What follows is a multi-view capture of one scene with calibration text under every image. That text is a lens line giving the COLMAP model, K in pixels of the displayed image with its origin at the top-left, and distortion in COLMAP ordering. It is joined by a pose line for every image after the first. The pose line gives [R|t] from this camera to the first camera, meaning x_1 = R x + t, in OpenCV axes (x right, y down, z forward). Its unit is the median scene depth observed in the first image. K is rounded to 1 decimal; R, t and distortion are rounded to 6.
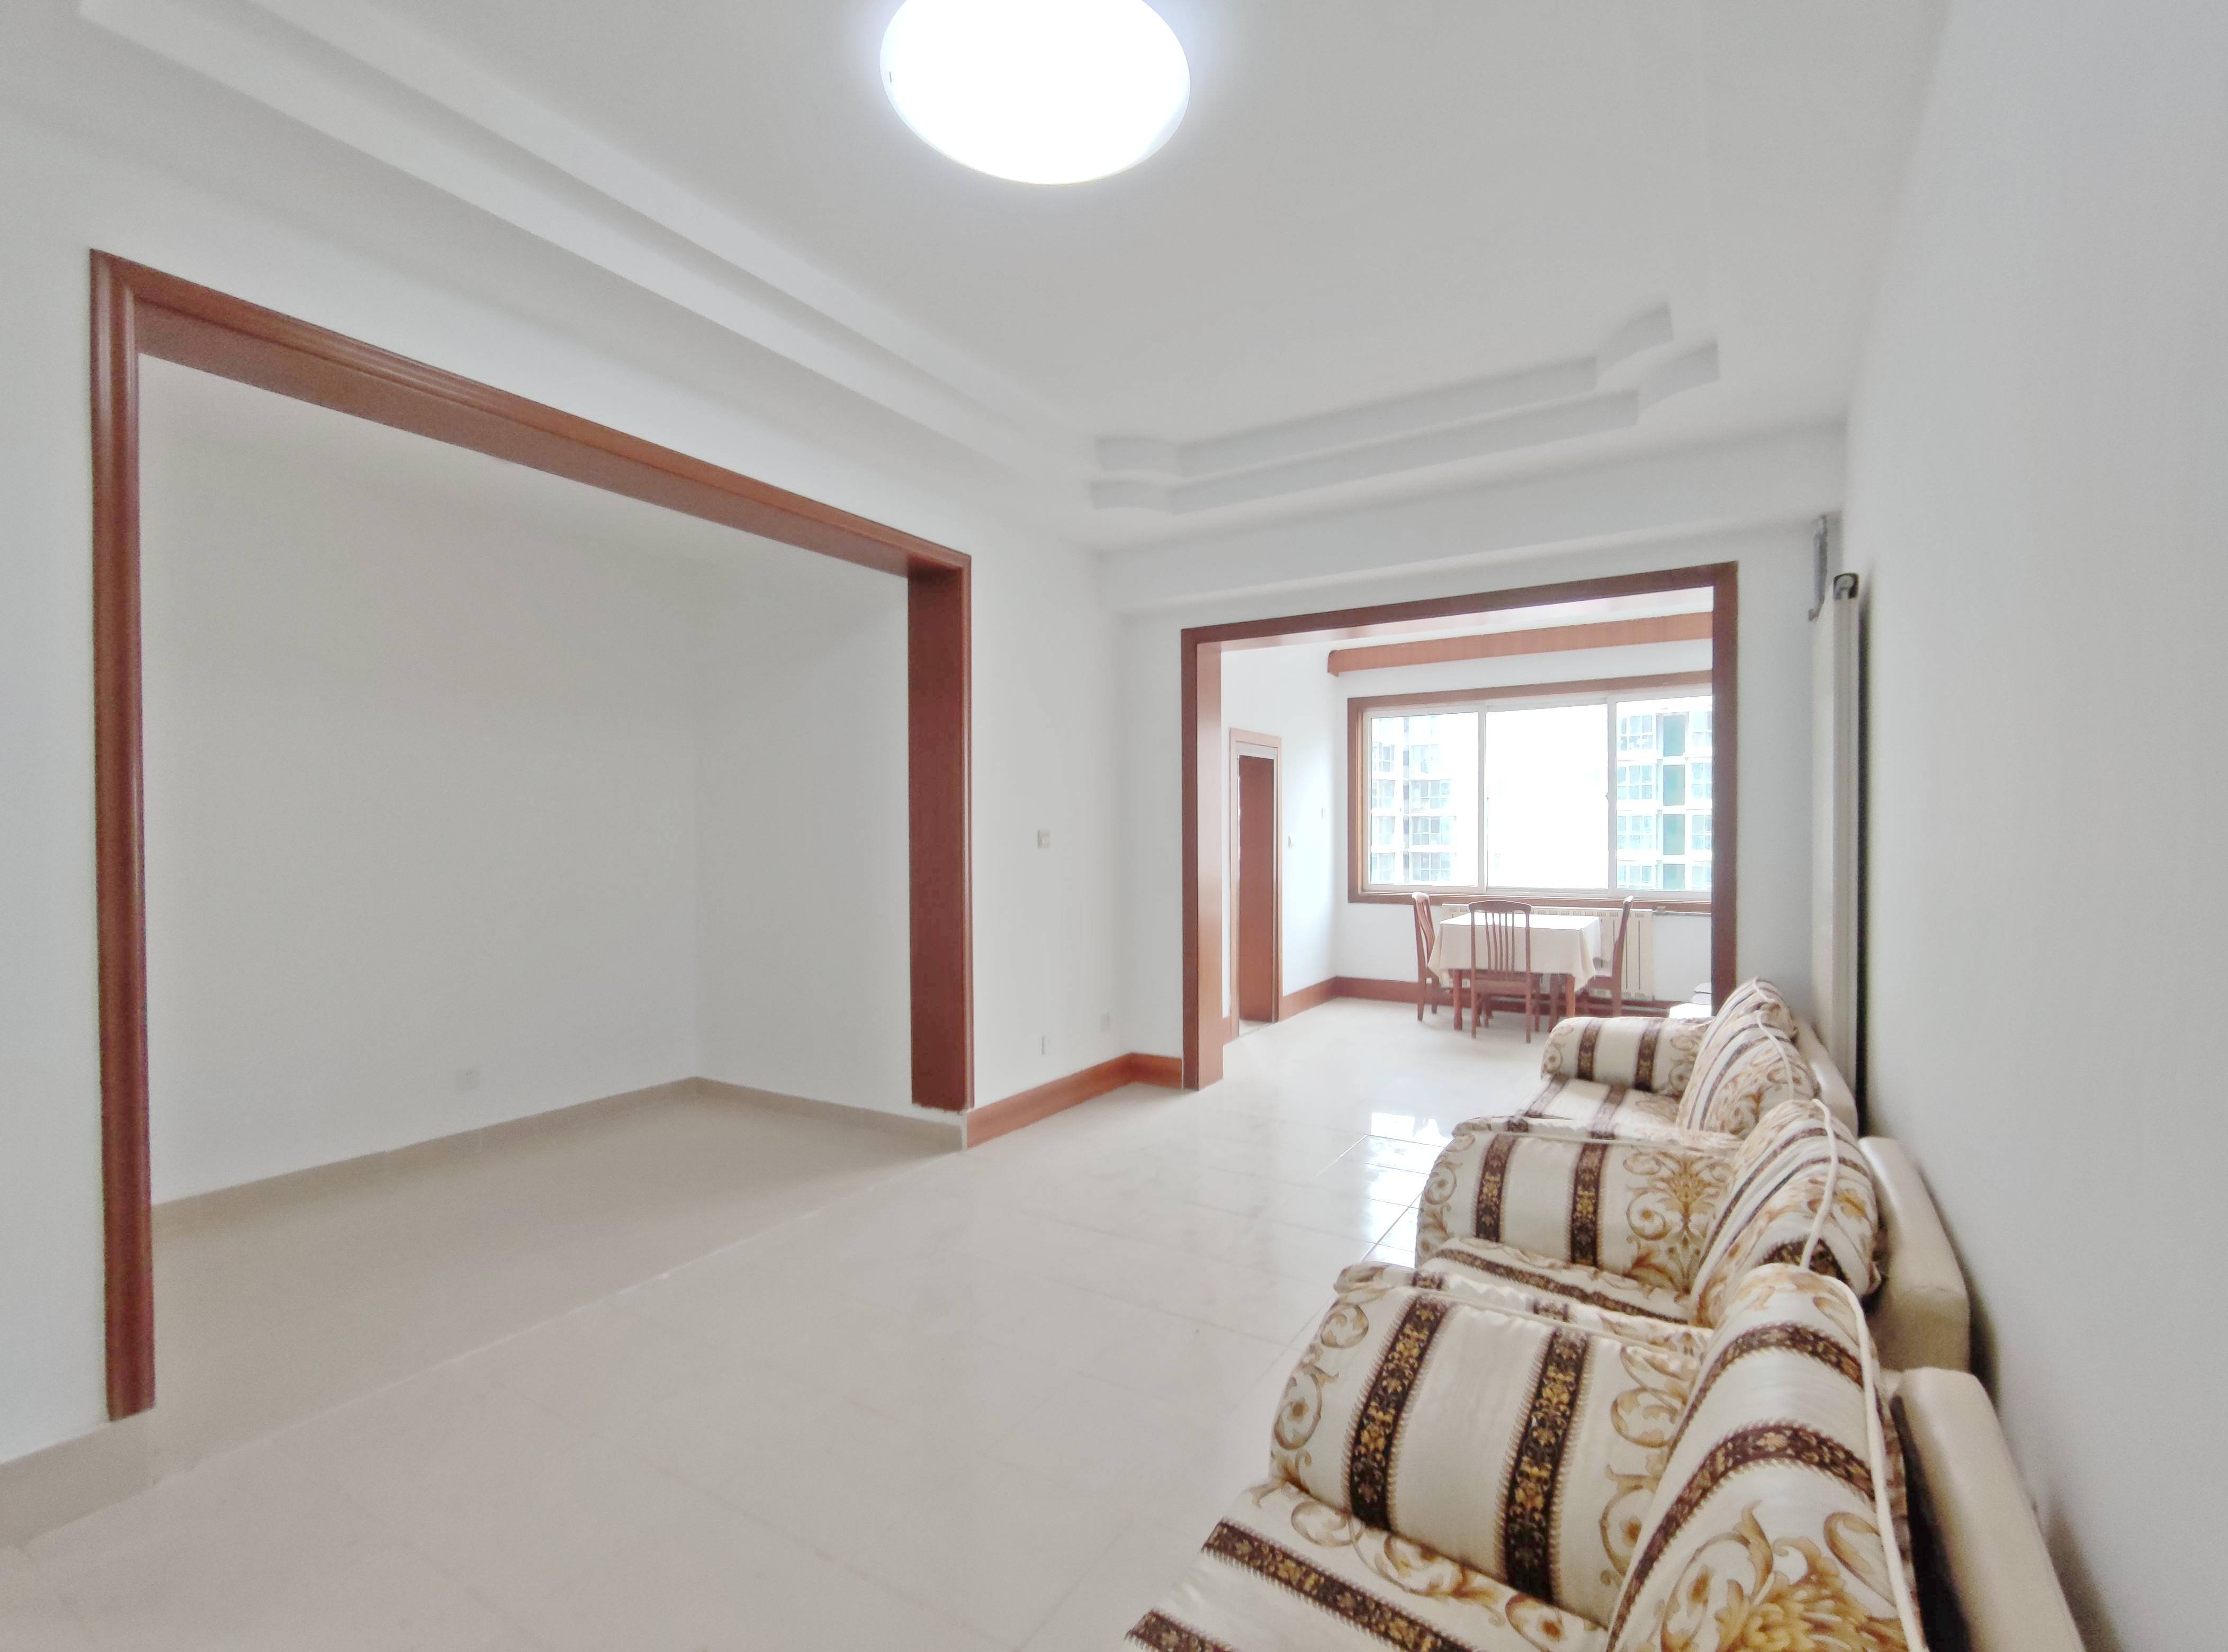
lens RADIAL K [[1009.7, 0, 1114.0], [0, 1009.7, 826.0], [0, 0, 1]] dist [0.001959, 0.000035]
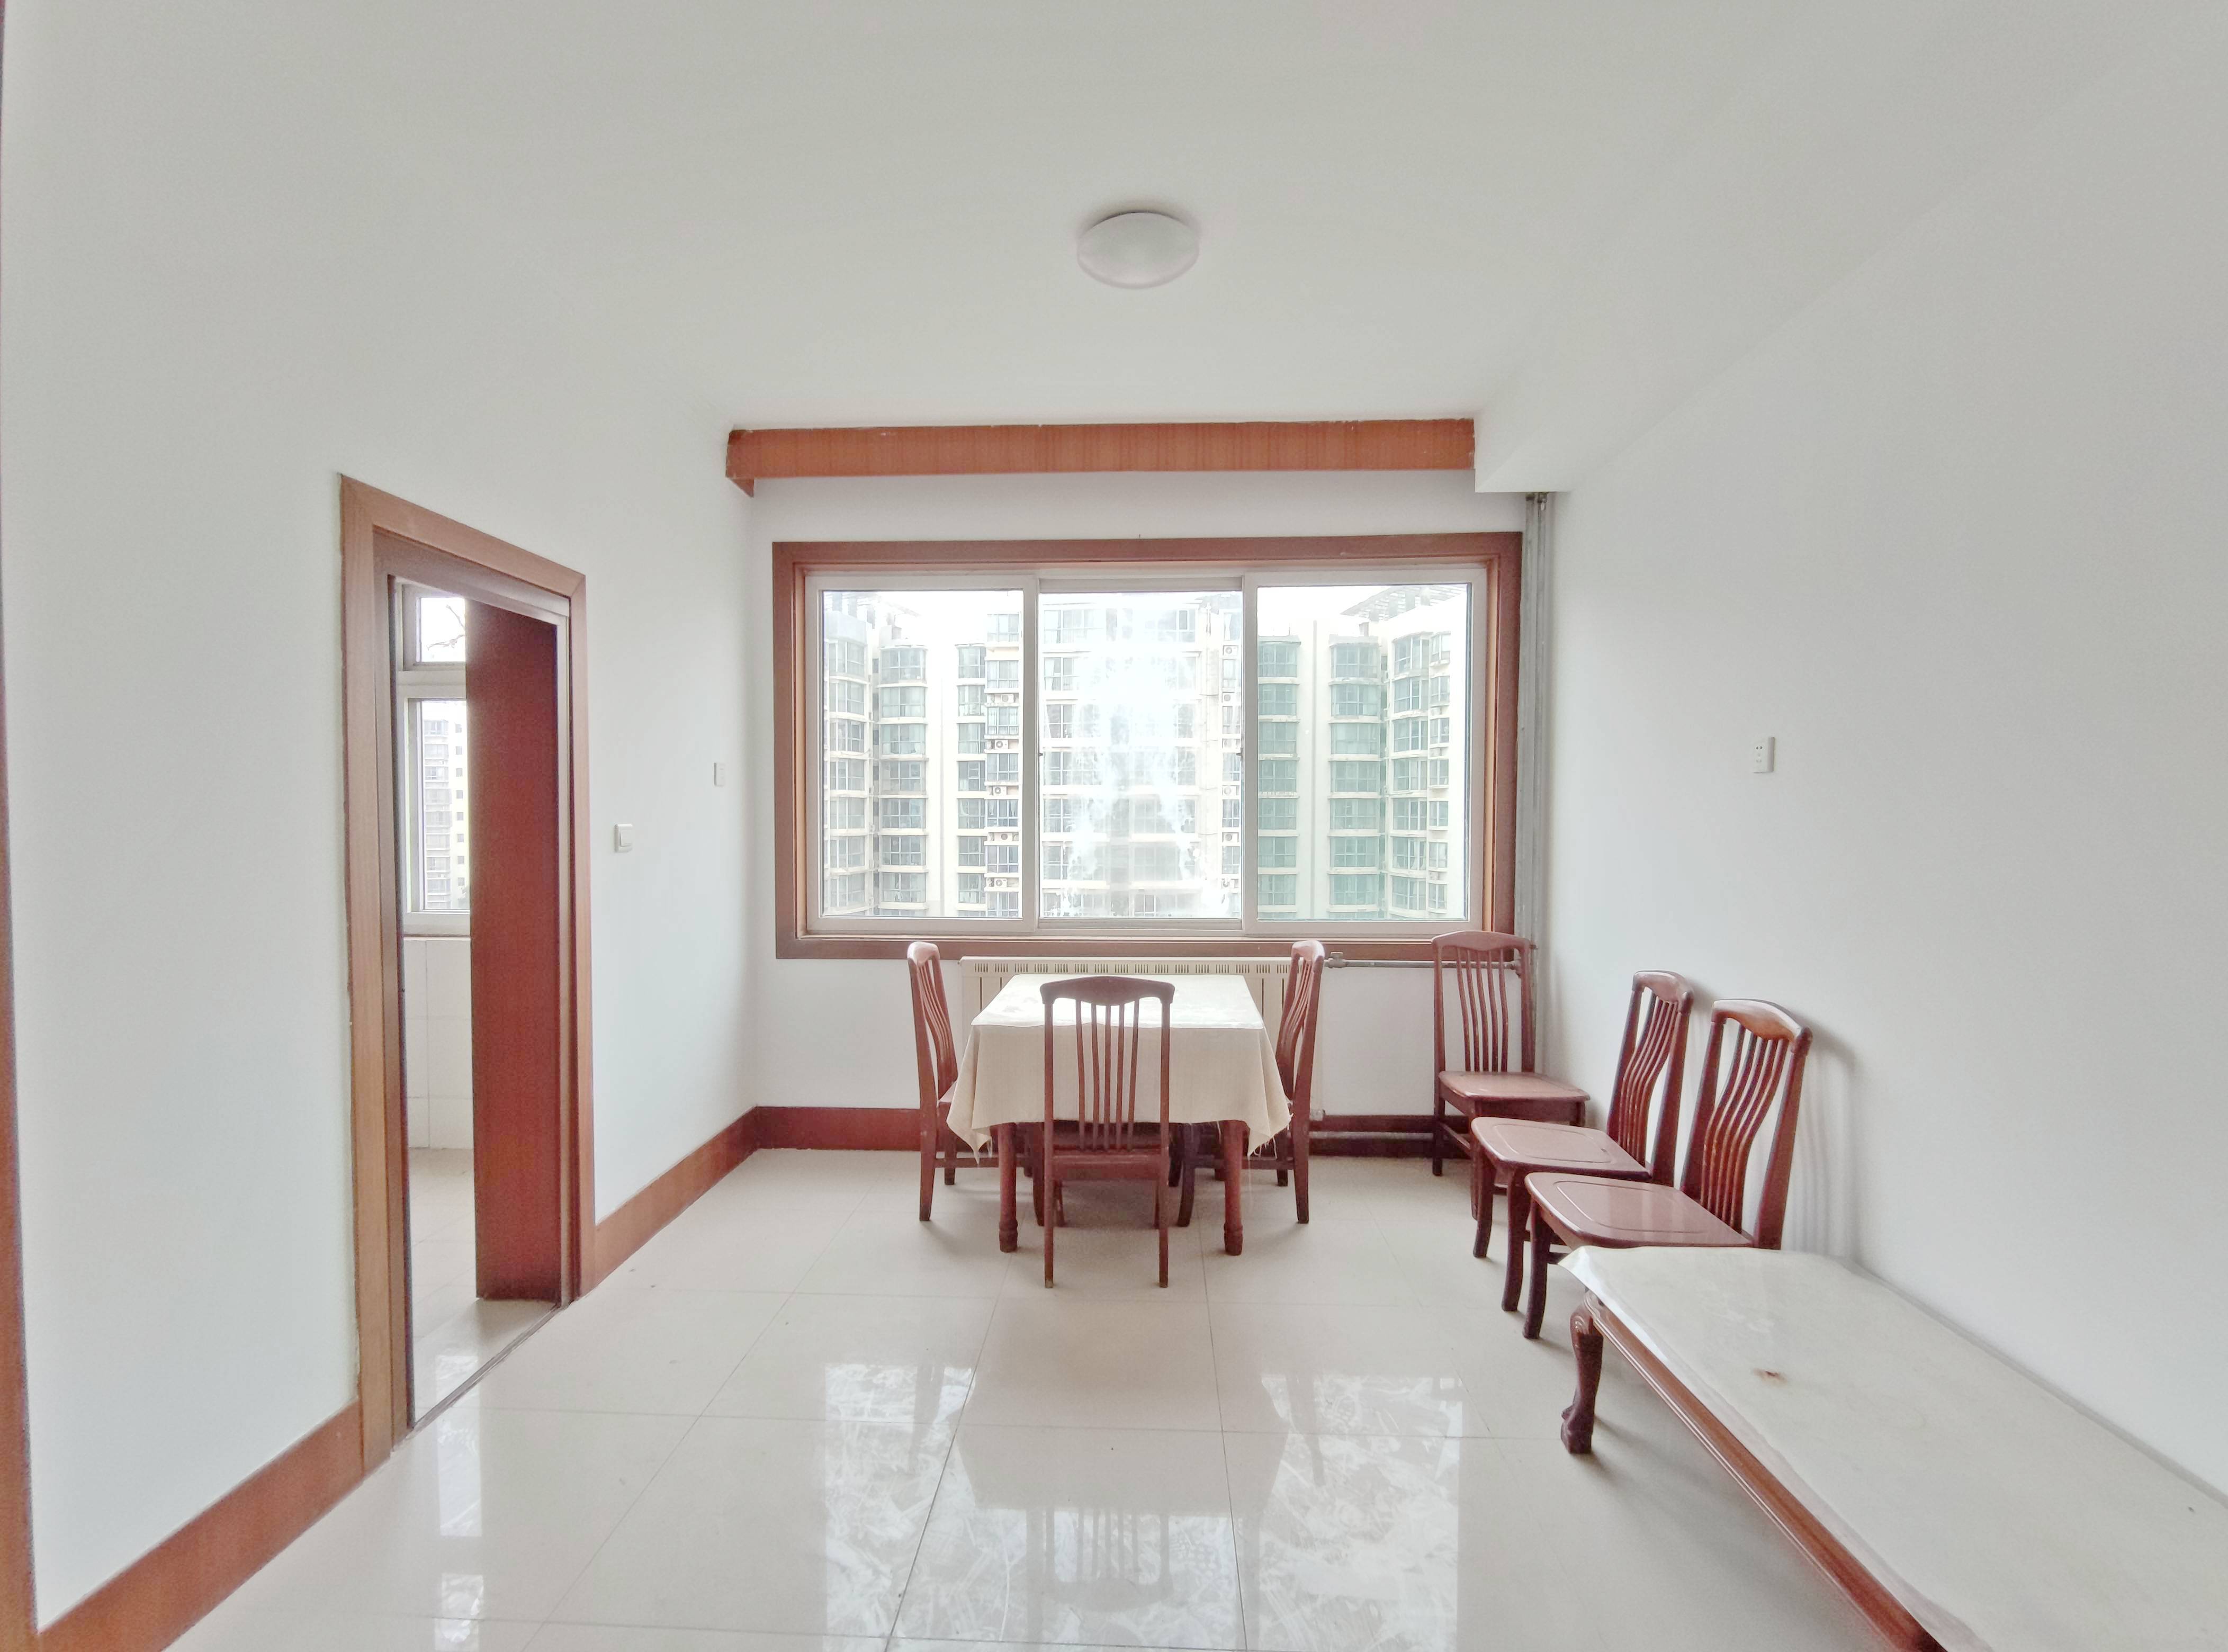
lens RADIAL K [[1009.7, 0, 1114.0], [0, 1009.7, 826.0], [0, 0, 1]] dist [0.001959, 0.000035]
pose [[0.870808, -0.006855, 0.491575, 0.148431], [-0.001800, 0.999852, 0.017132, 0.002568], [-0.491619, -0.015804, 0.870667, 0.545257]]
